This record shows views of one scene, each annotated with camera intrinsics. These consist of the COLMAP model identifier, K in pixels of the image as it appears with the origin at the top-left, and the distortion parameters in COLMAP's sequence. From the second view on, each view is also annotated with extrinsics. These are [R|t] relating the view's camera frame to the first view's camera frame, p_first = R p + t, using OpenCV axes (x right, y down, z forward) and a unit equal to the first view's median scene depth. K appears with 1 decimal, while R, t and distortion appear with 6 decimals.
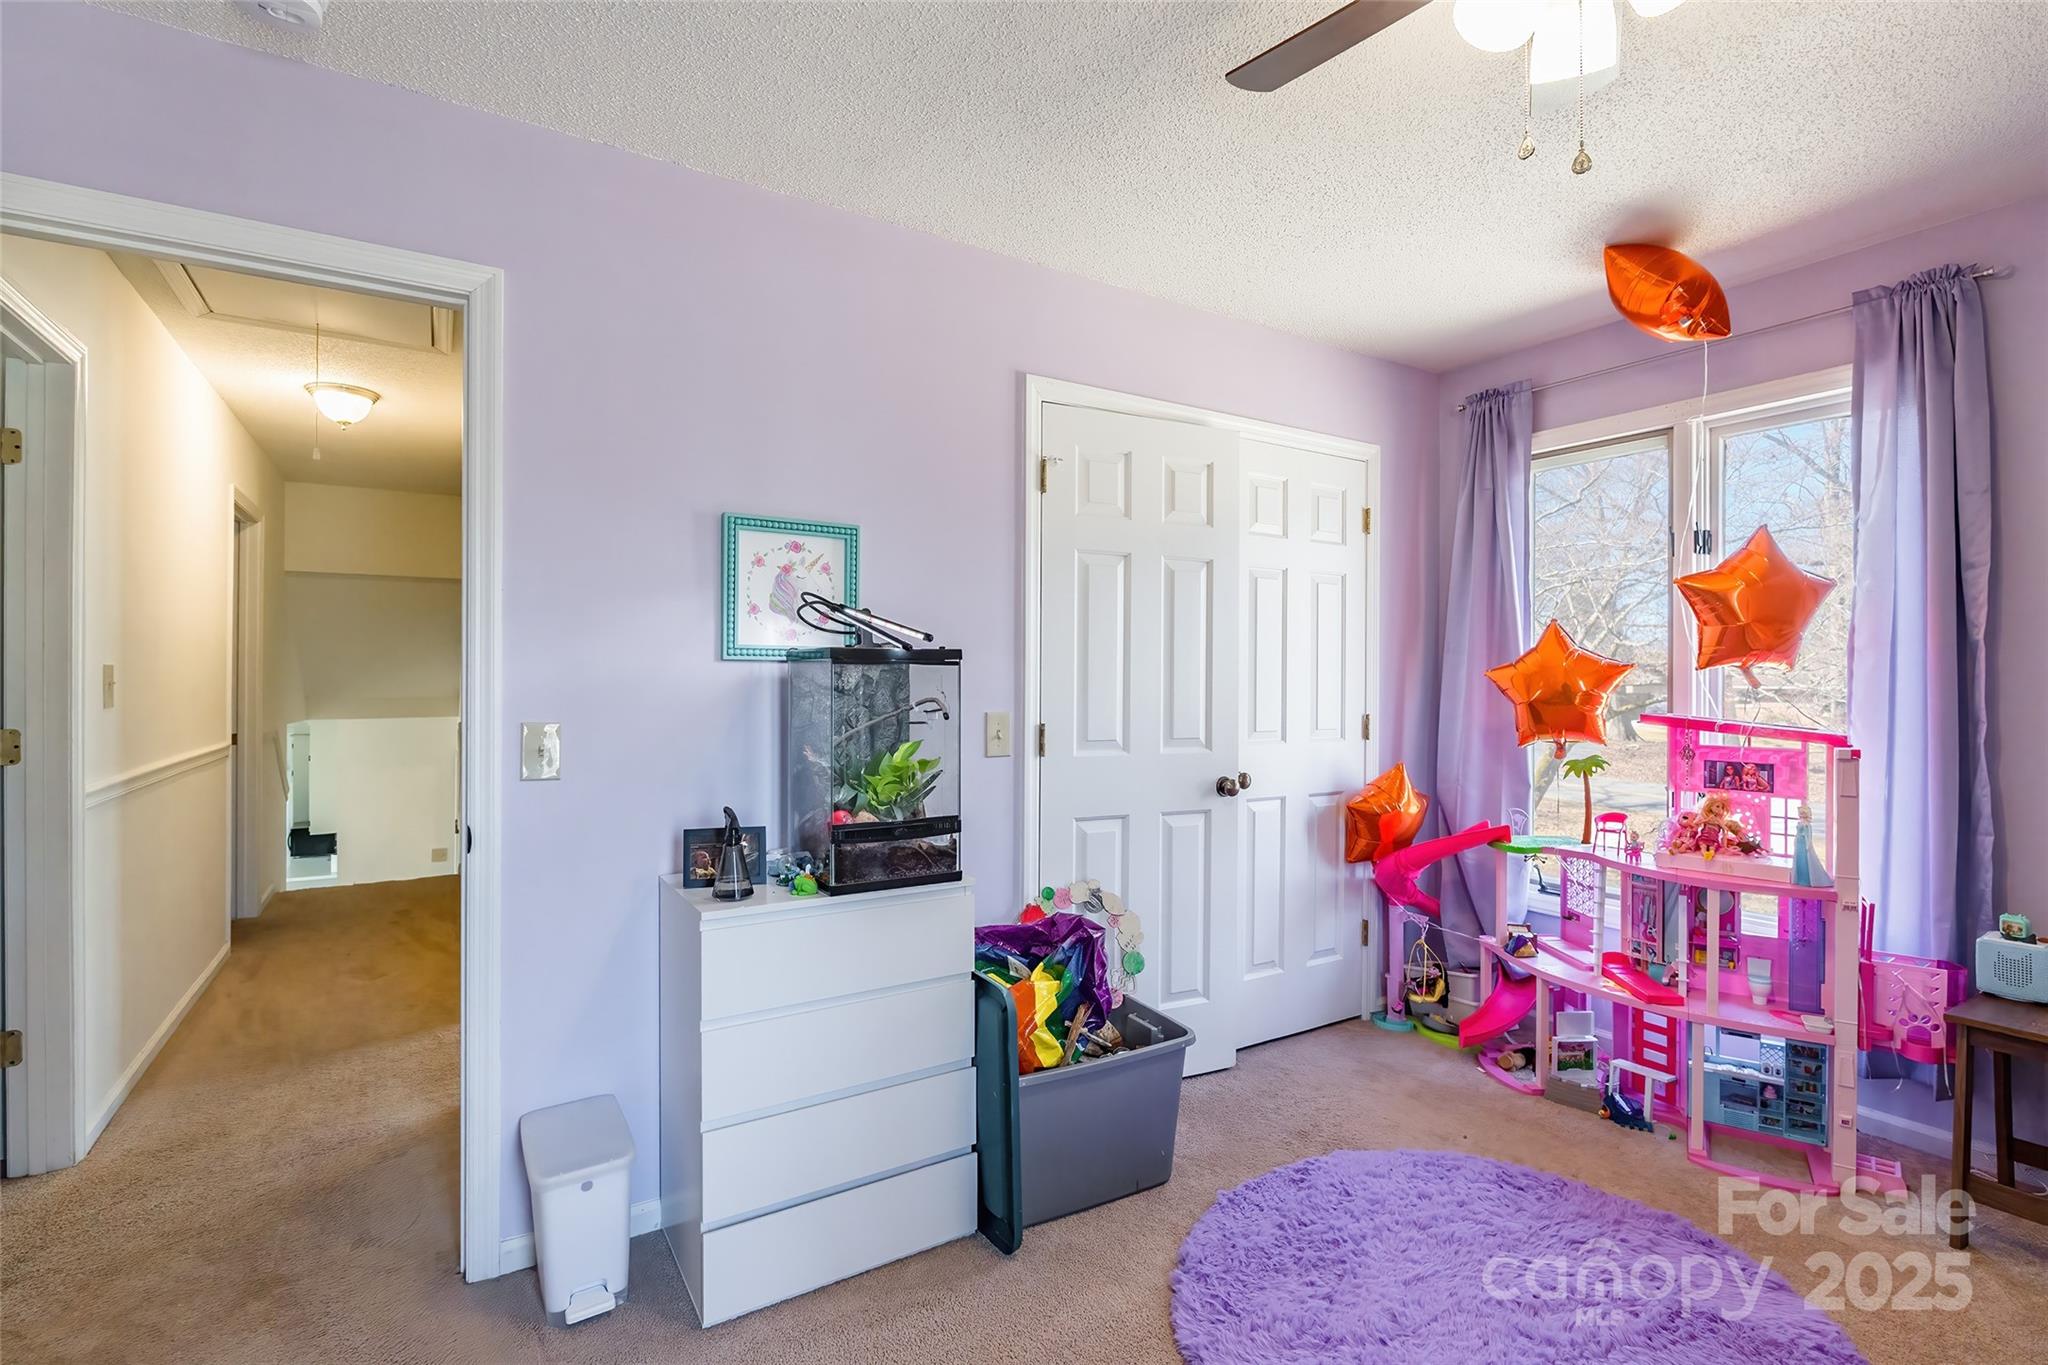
lens RADIAL K [[938.3, 0, 1032.8], [0, 938.3, 674.7], [0, 0, 1]] dist [-0.011430, 0.000795]
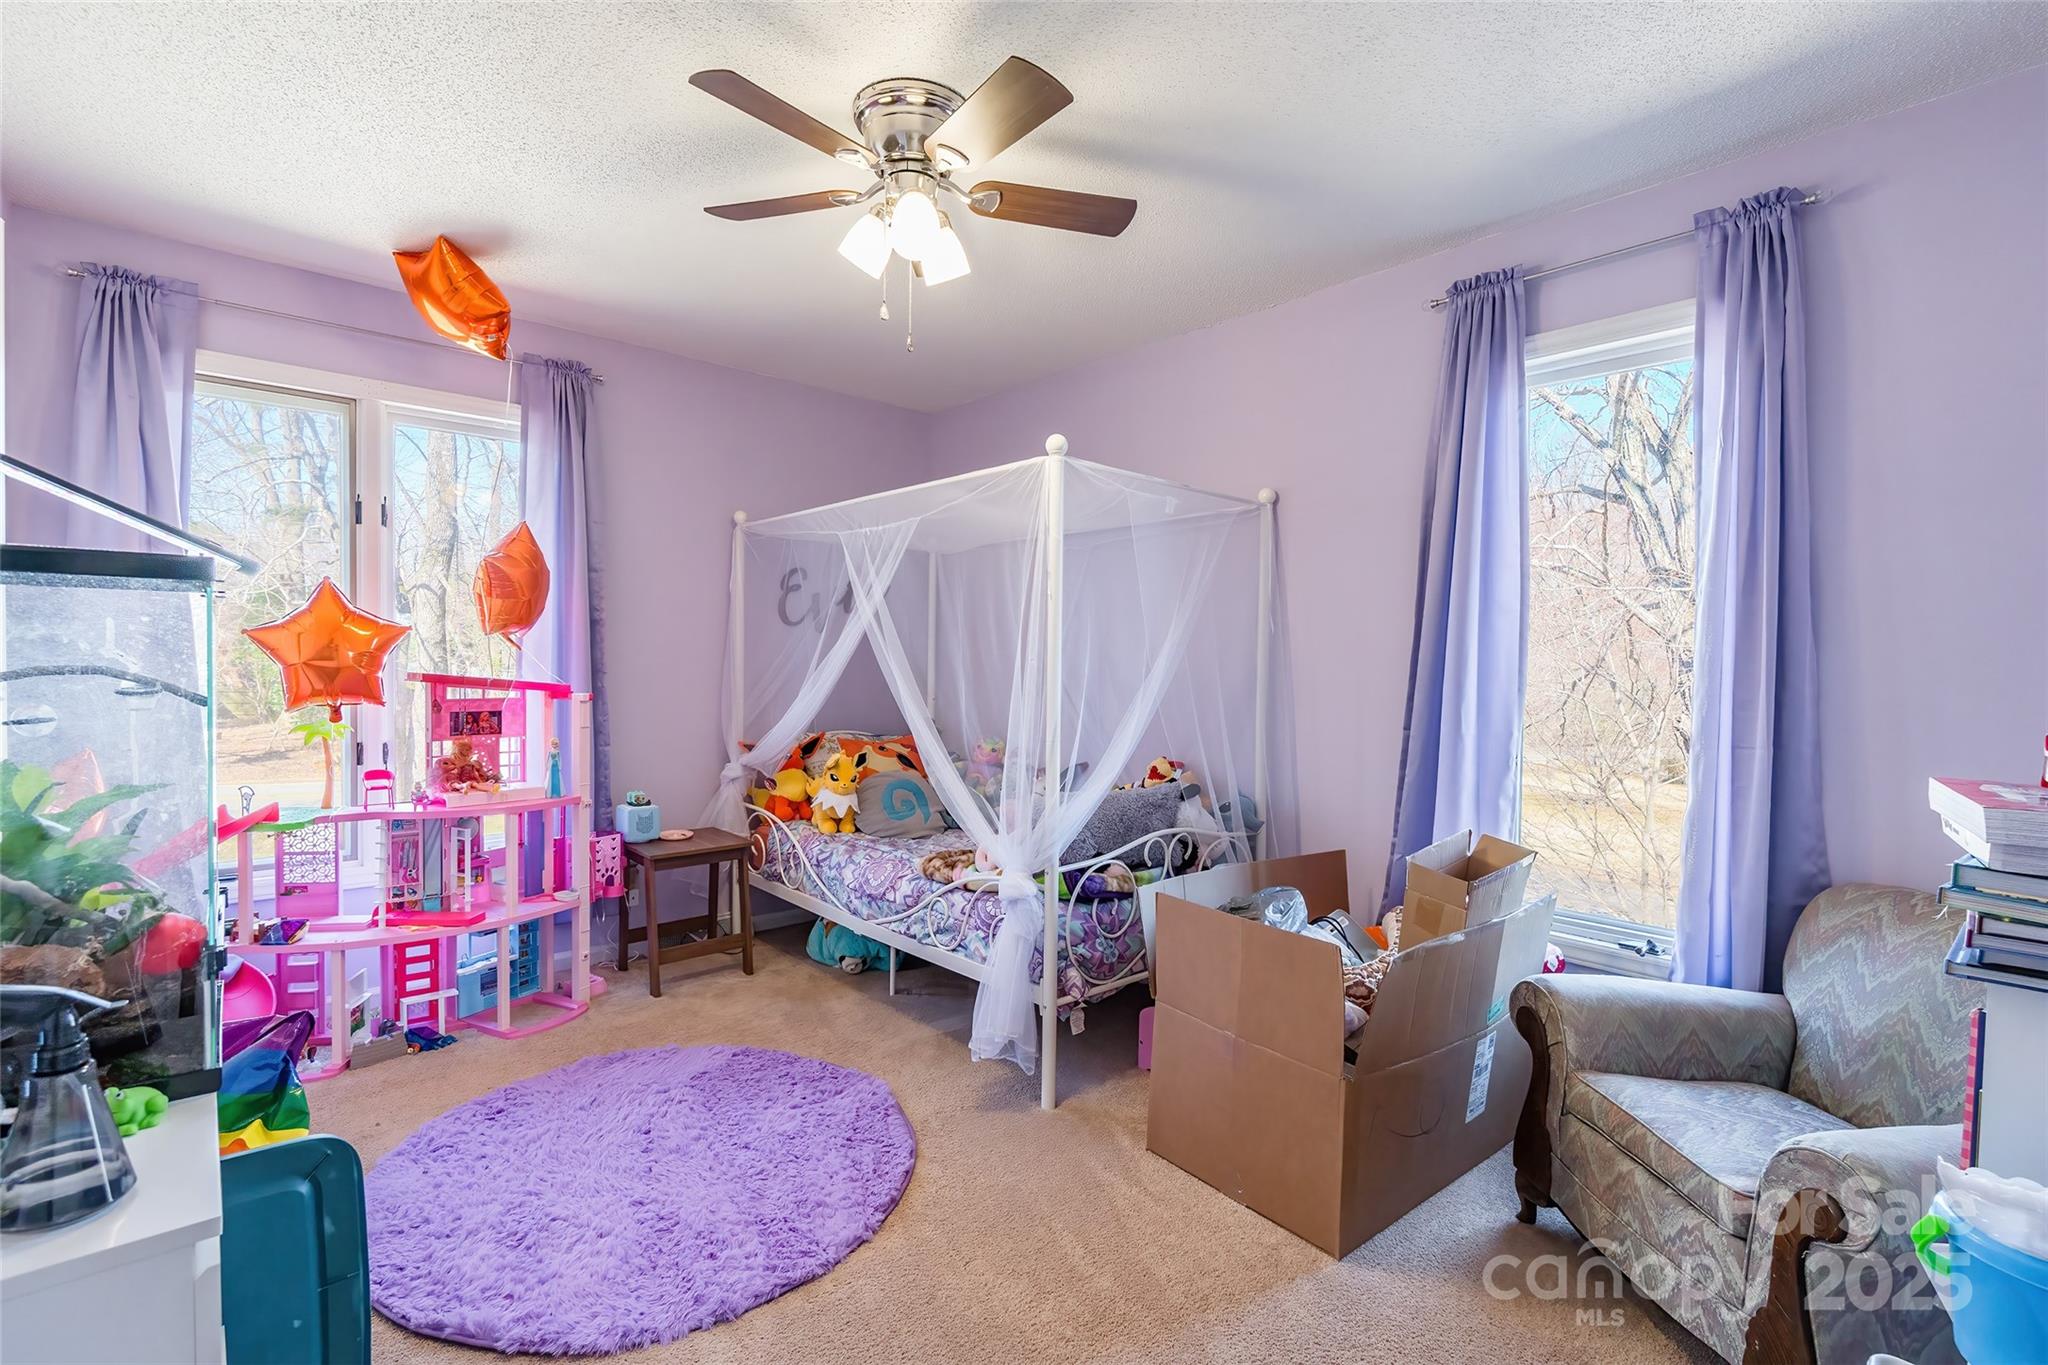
lens RADIAL K [[938.3, 0, 1027.5], [0, 938.3, 676.8], [0, 0, 1]] dist [-0.011430, 0.000795]
pose [[-0.155380, -0.027120, 0.987482, -0.541759], [-0.016793, 0.999551, 0.024809, 0.007856], [-0.987712, -0.012728, -0.155765, 0.486180]]
